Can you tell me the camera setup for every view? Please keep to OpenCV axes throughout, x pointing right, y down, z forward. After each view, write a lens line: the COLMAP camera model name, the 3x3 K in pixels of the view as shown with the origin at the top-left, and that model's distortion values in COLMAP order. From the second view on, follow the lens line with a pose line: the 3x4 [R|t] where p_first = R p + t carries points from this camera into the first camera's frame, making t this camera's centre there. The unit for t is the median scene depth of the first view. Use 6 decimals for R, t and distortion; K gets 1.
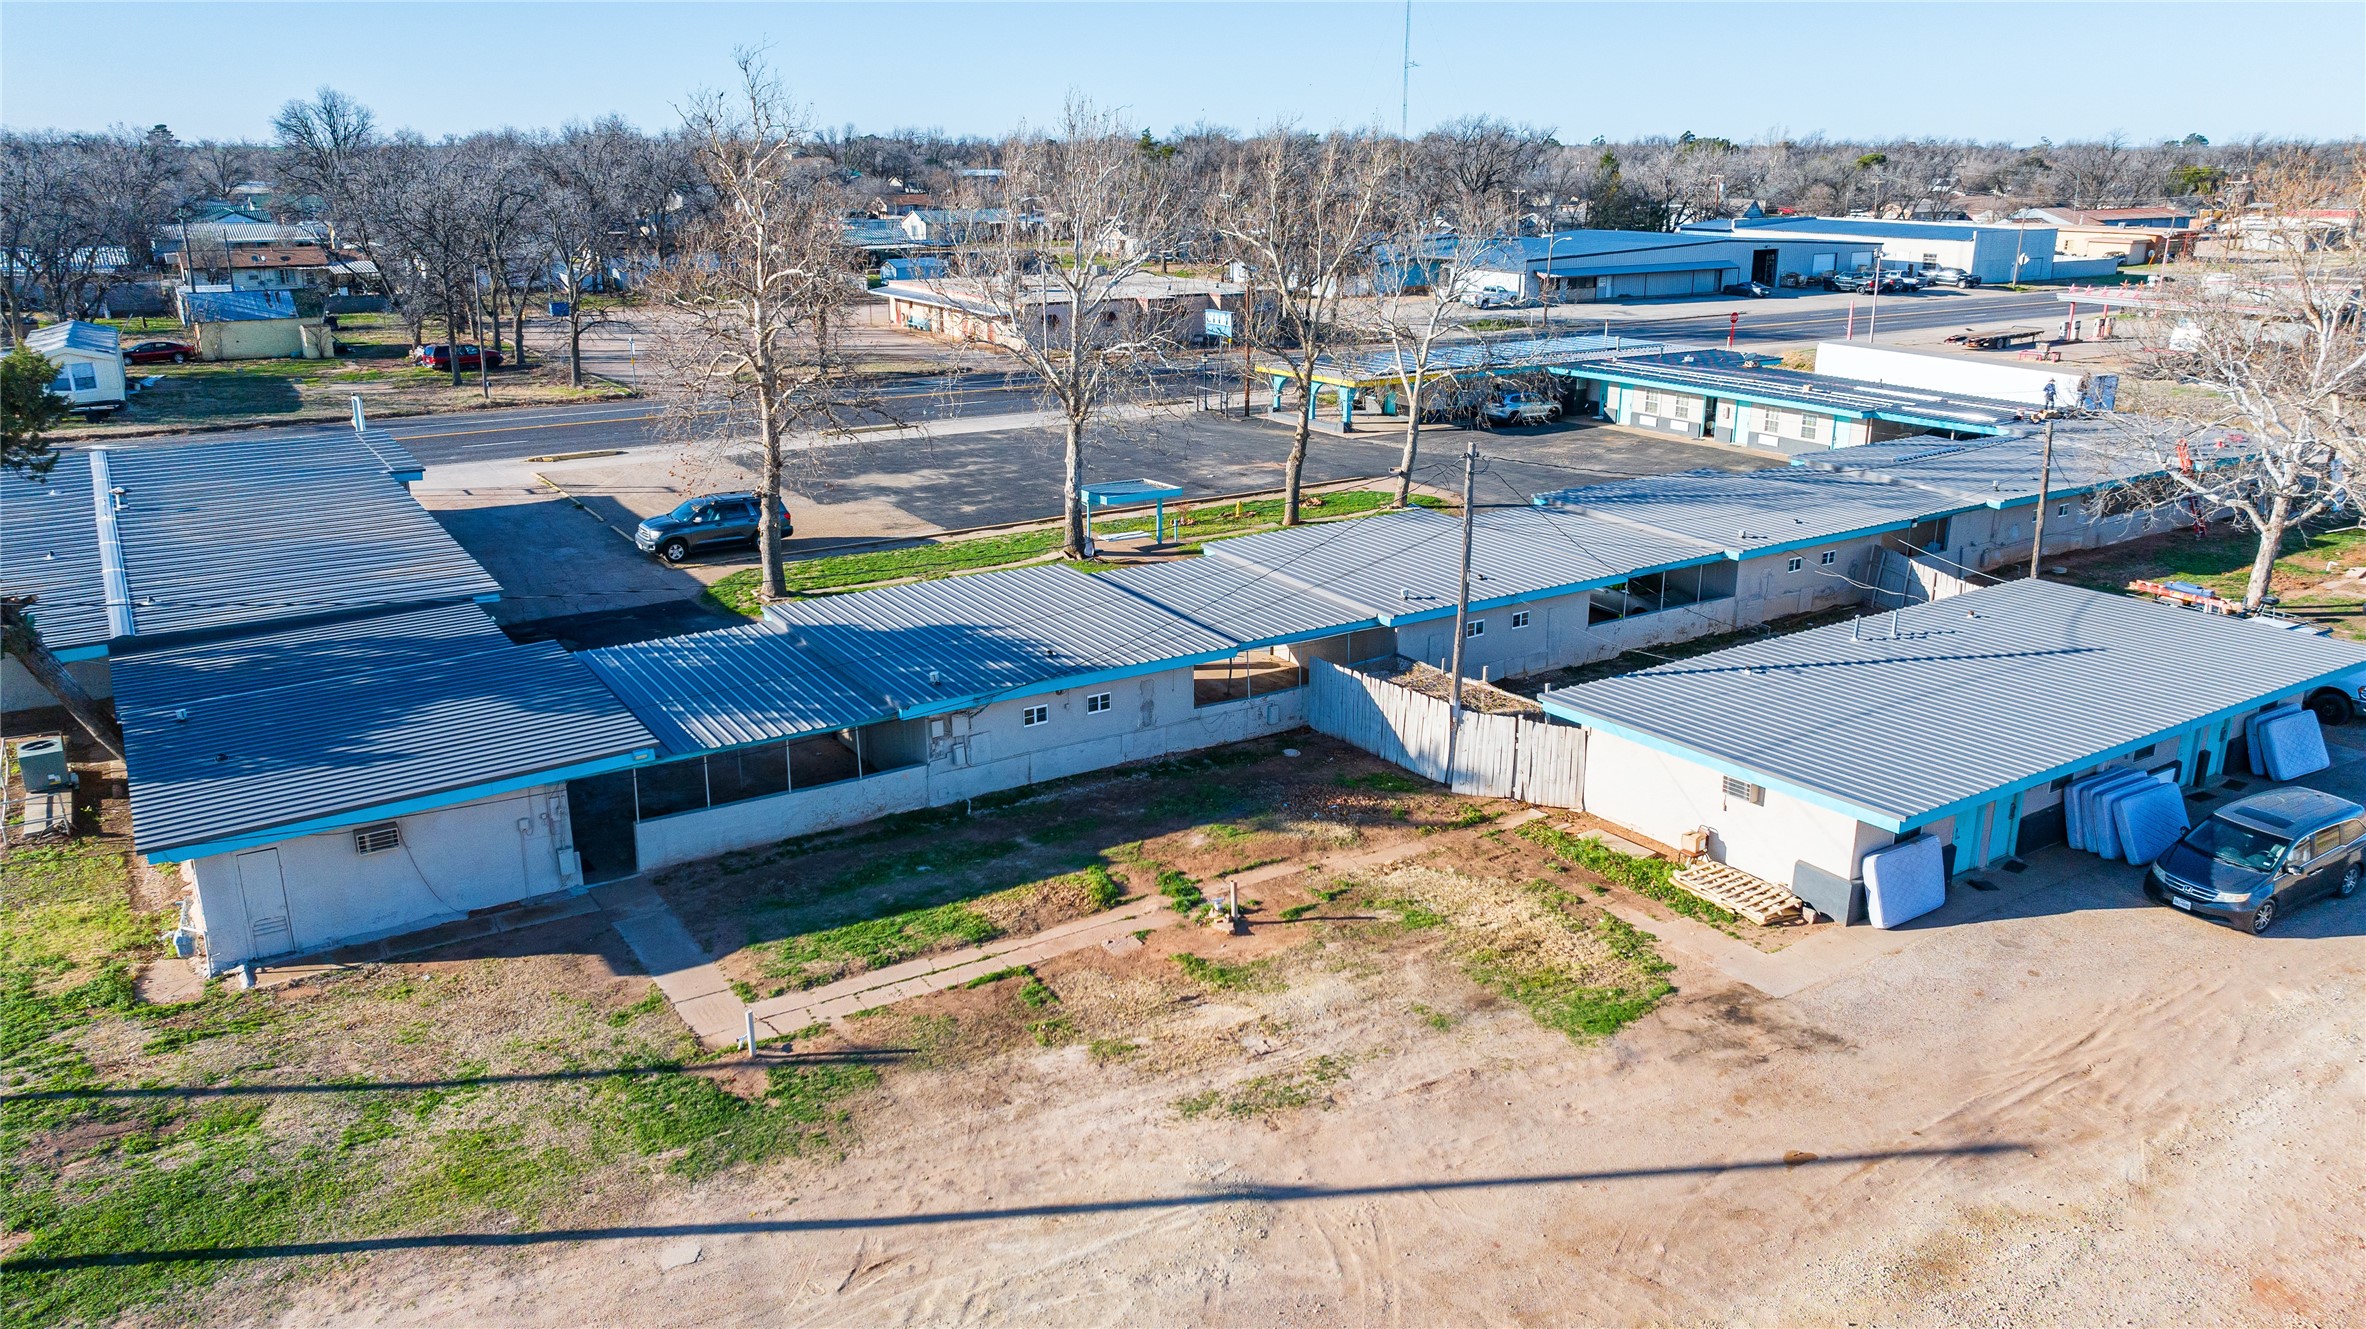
lens RADIAL K [[1676.7, 0, 1196.0], [0, 1676.7, 665.6], [0, 0, 1]] dist [-0.017591, 0.005808]
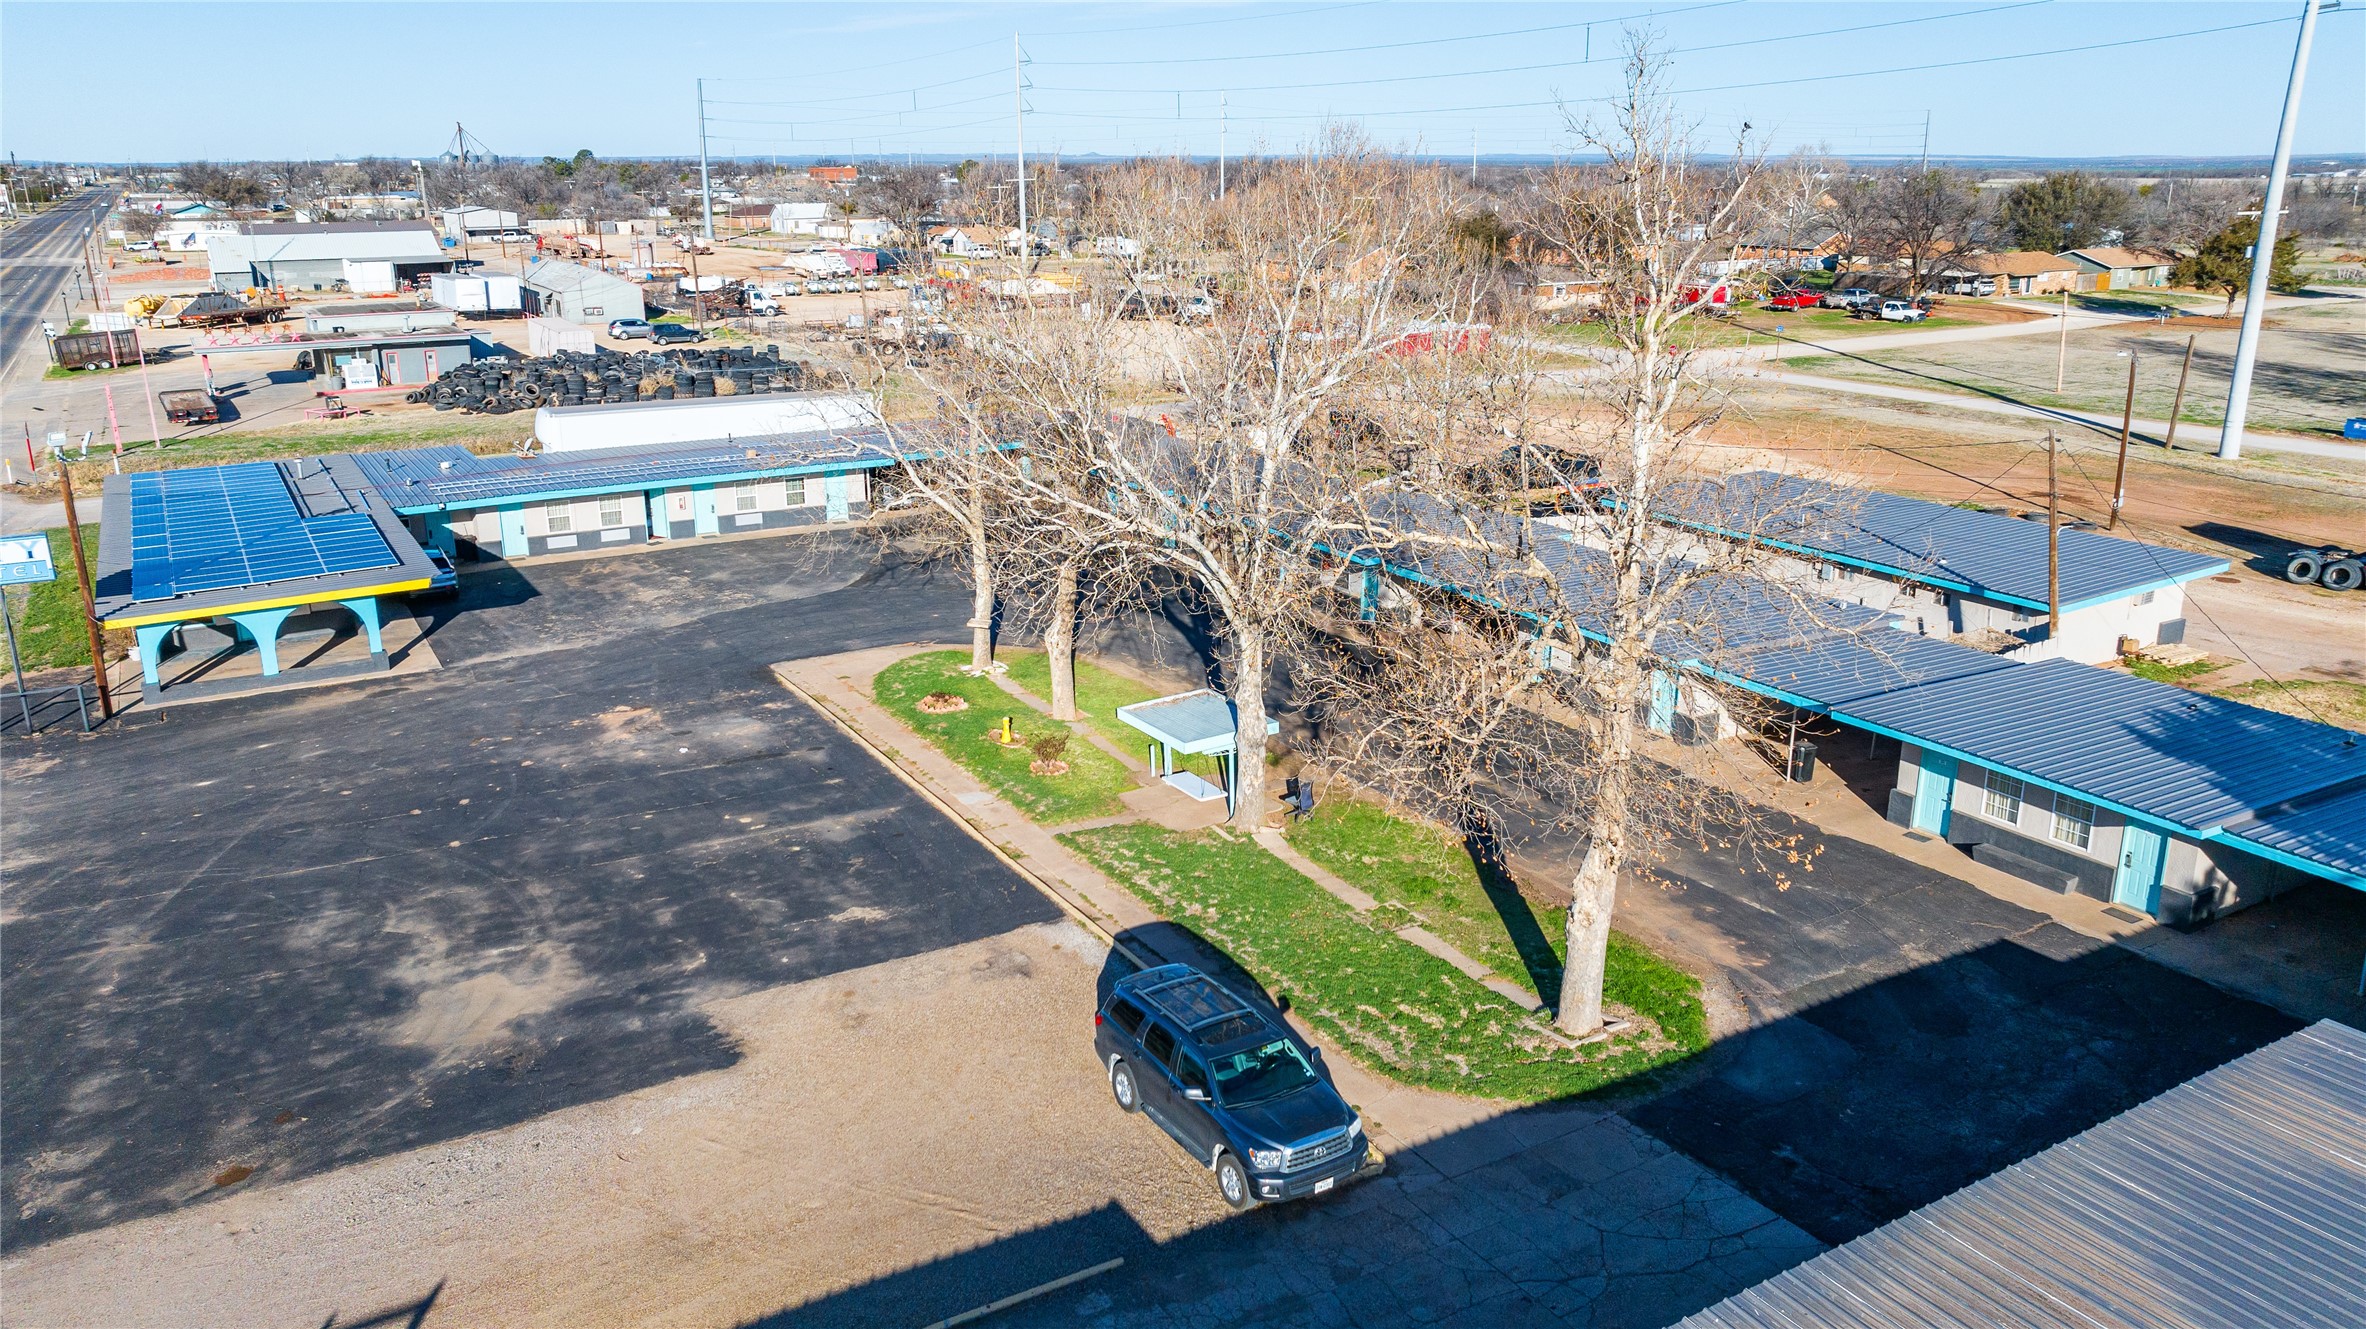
lens RADIAL K [[1685.3, 0, 1188.9], [0, 1685.3, 662.8], [0, 0, 1]] dist [-0.010933, 0.003315]
pose [[0.044094, -0.288169, 0.956564, -1.233626], [0.299995, 0.917125, 0.262459, -0.551663], [-0.952921, 0.275391, 0.126889, 1.669894]]
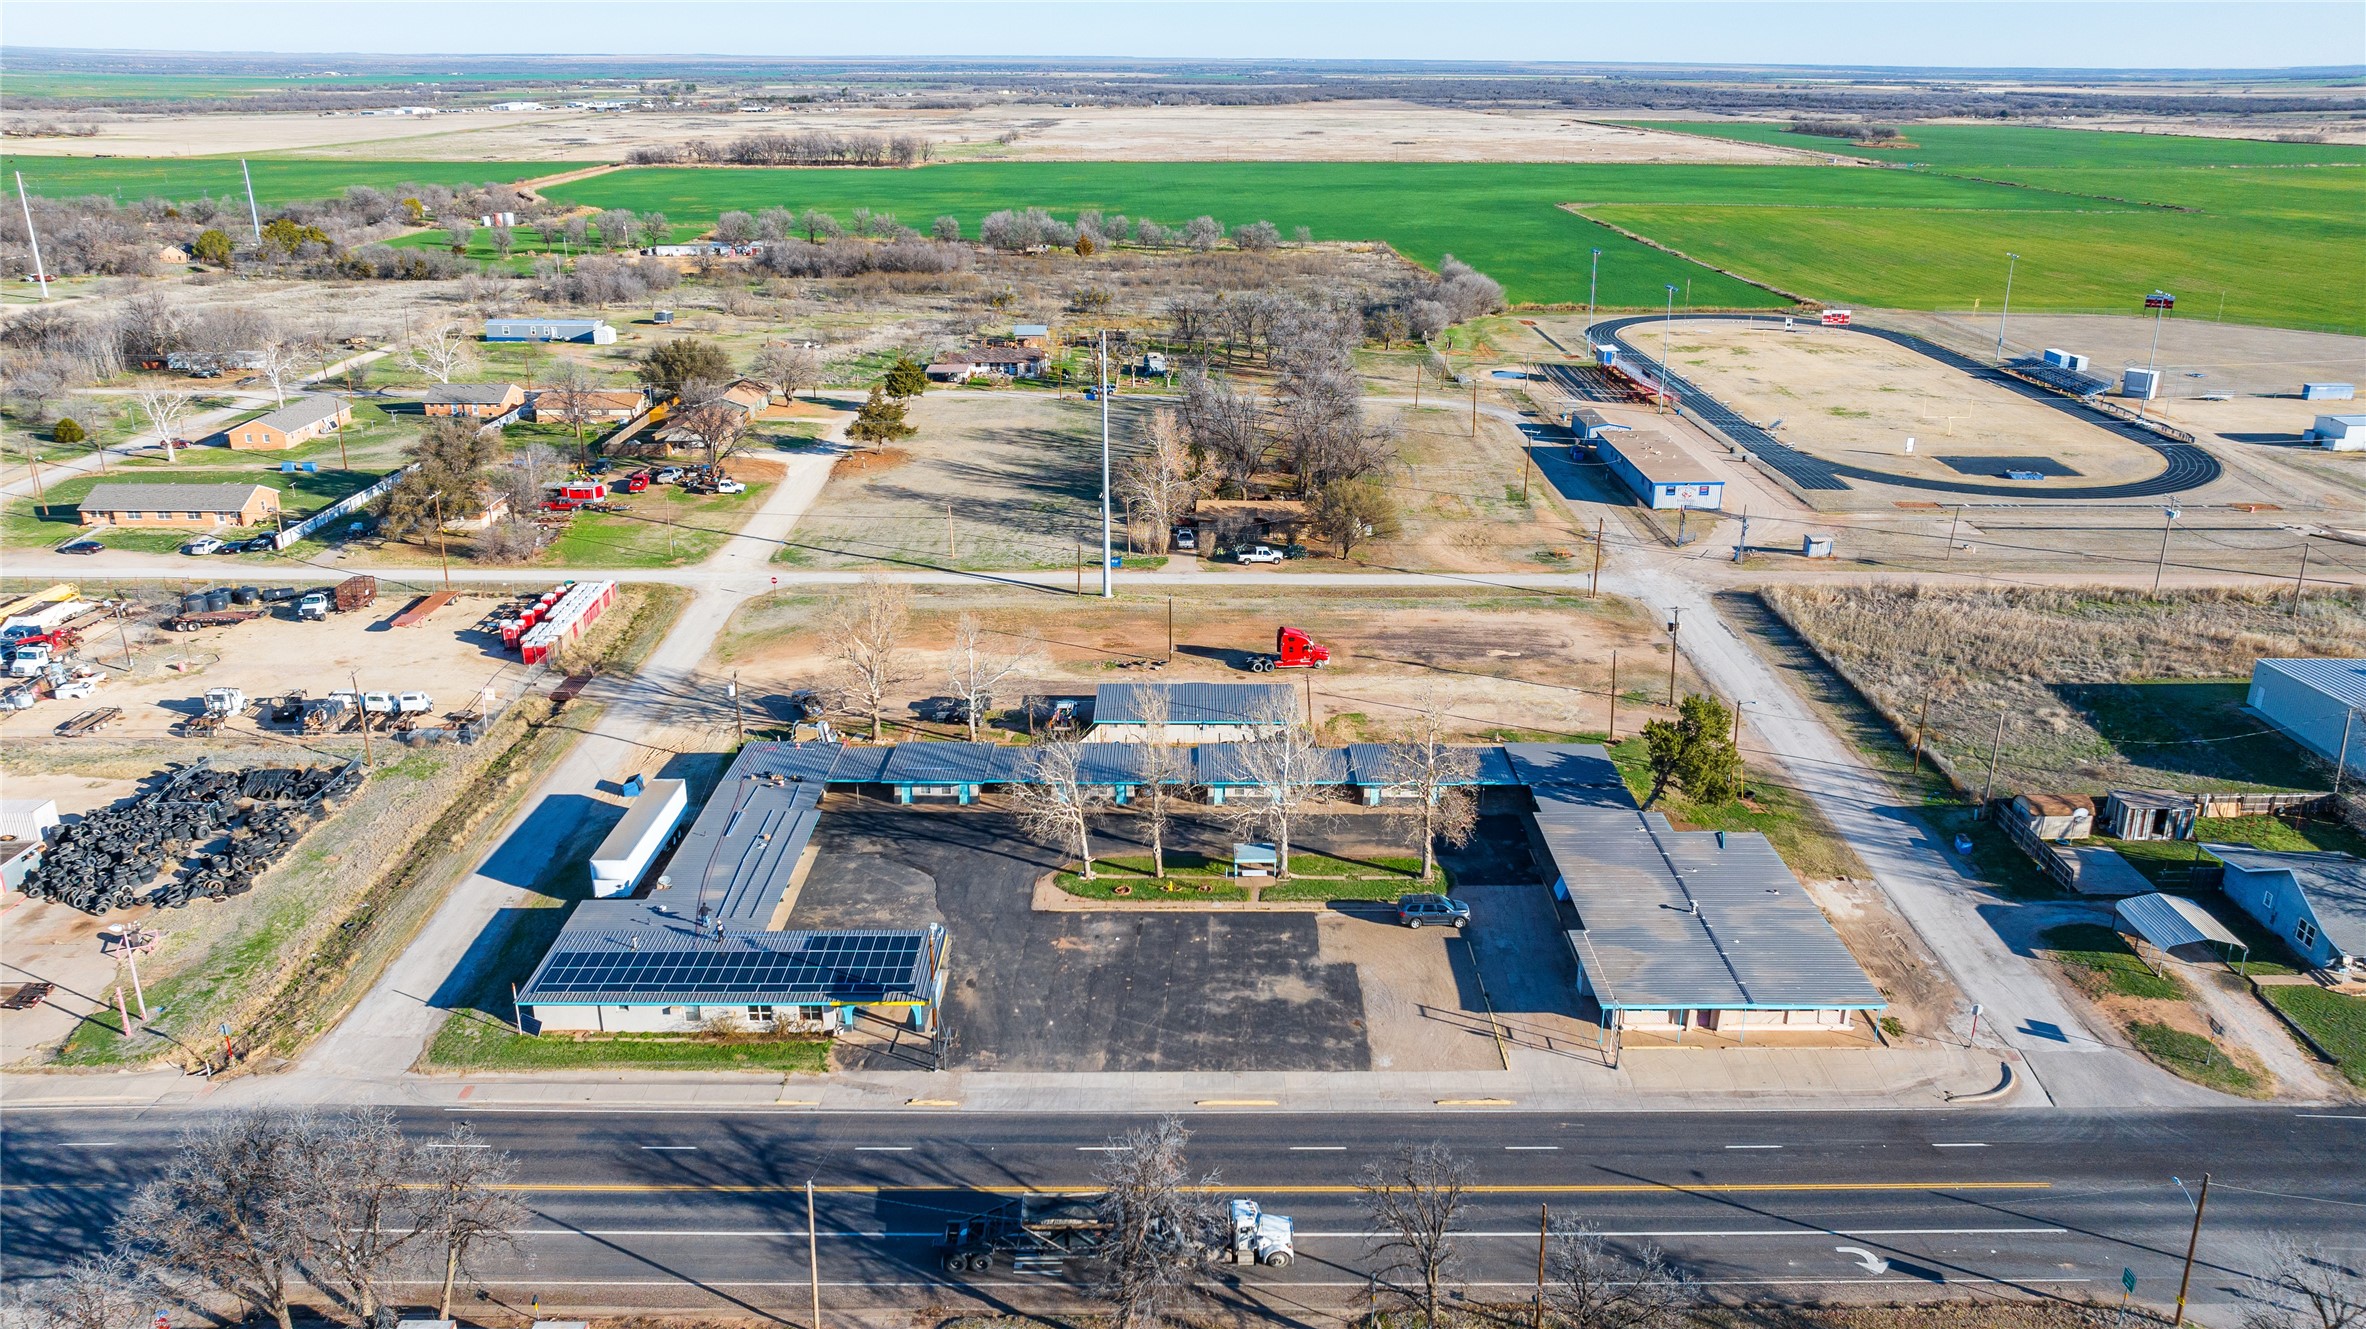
lens RADIAL K [[1712.9, 0, 1183.0], [0, 1712.9, 664.5], [0, 0, 1]] dist [-0.015087, -0.001385]
pose [[-0.836854, -0.191636, 0.512787, -1.892461], [0.157231, 0.813112, 0.560470, -2.806562], [-0.524360, 0.549658, -0.650326, 4.267819]]
